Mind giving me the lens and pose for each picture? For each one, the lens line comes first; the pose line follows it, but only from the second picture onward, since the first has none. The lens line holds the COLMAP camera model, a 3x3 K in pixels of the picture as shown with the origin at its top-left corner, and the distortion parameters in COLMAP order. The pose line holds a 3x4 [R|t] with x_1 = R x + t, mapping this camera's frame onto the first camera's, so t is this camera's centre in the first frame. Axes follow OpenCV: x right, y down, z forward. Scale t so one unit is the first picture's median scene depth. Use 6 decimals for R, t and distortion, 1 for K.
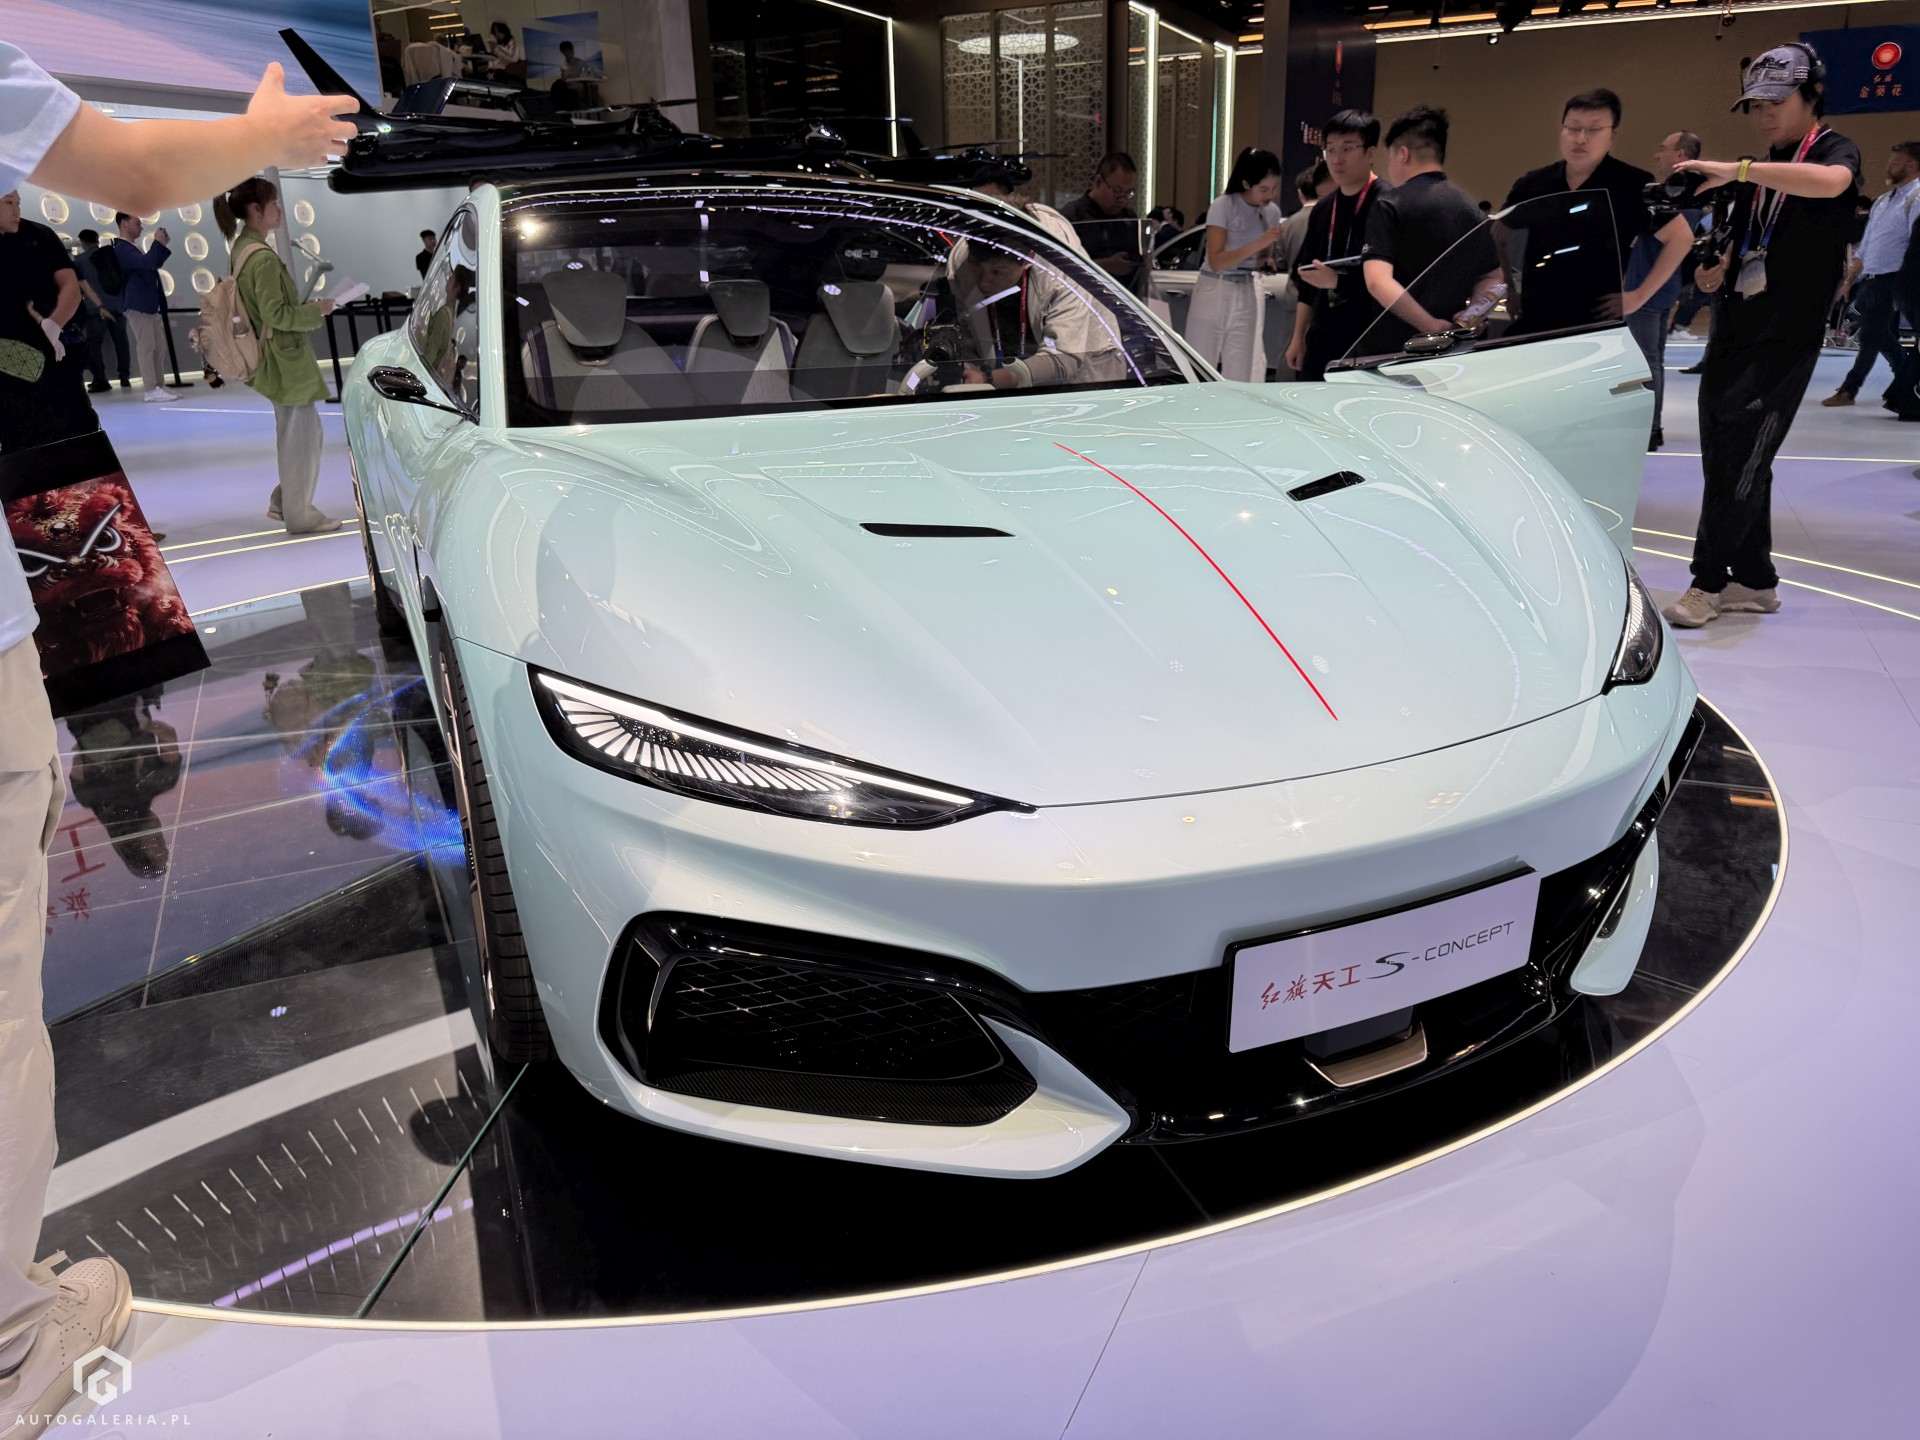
lens RADIAL K [[1319.9, 0, 960.0], [0, 1319.9, 720.0], [0, 0, 1]] dist [0.141707, -0.149356]
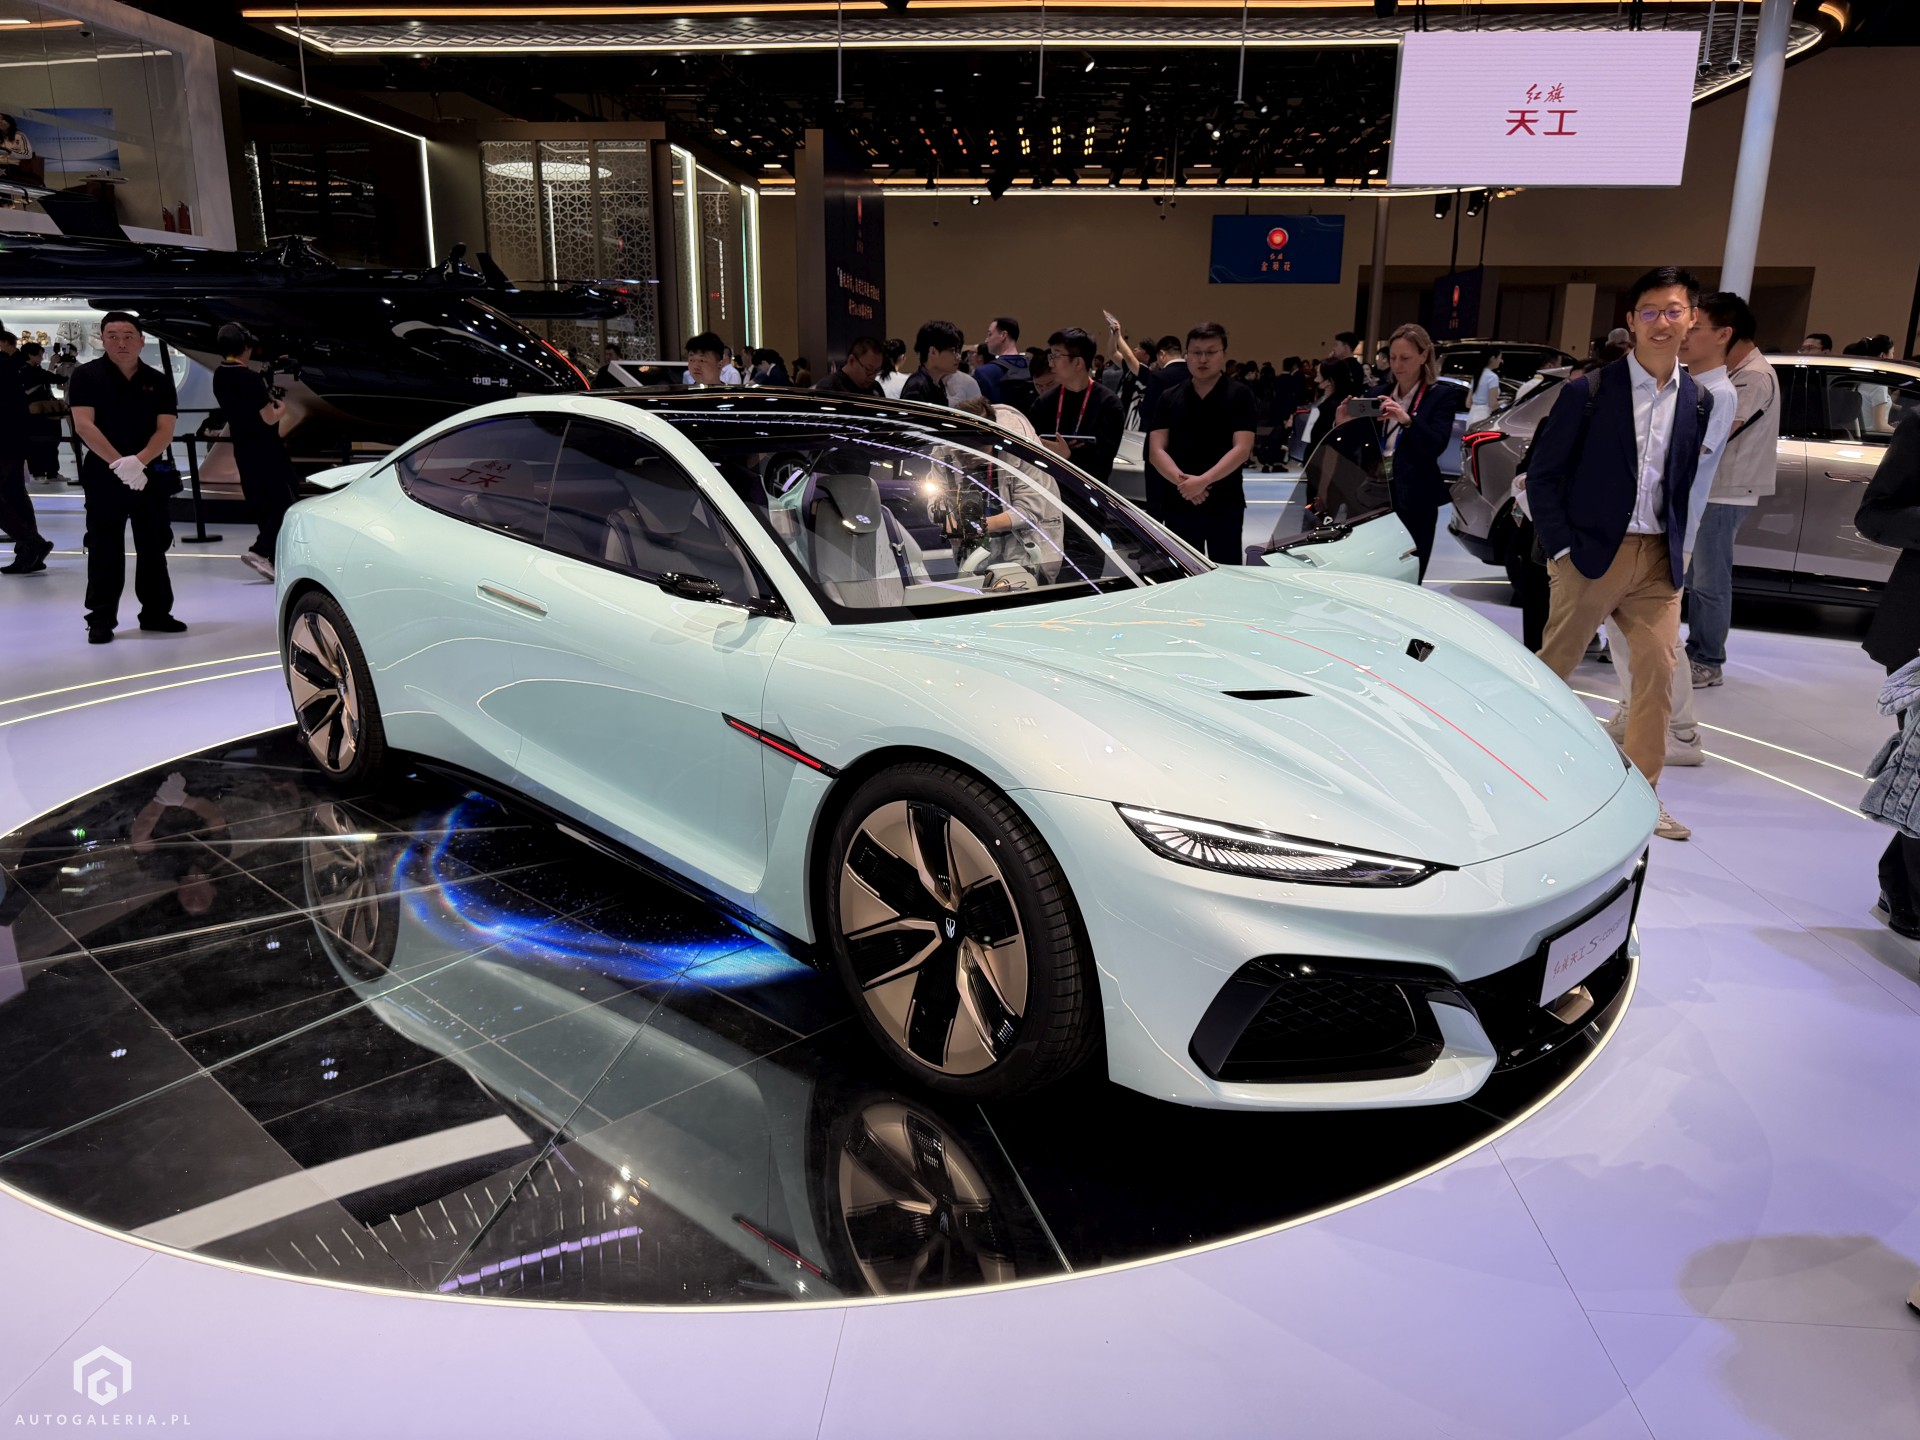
lens RADIAL K [[1333.8, 0, 960.9], [0, 1333.8, 687.8], [0, 0, 1]] dist [0.039870, -0.000142]
pose [[0.945573, -0.044970, 0.322289, -0.580871], [0.077600, 0.992993, -0.089120, -0.029935], [-0.316023, 0.109279, 0.942437, -0.221364]]
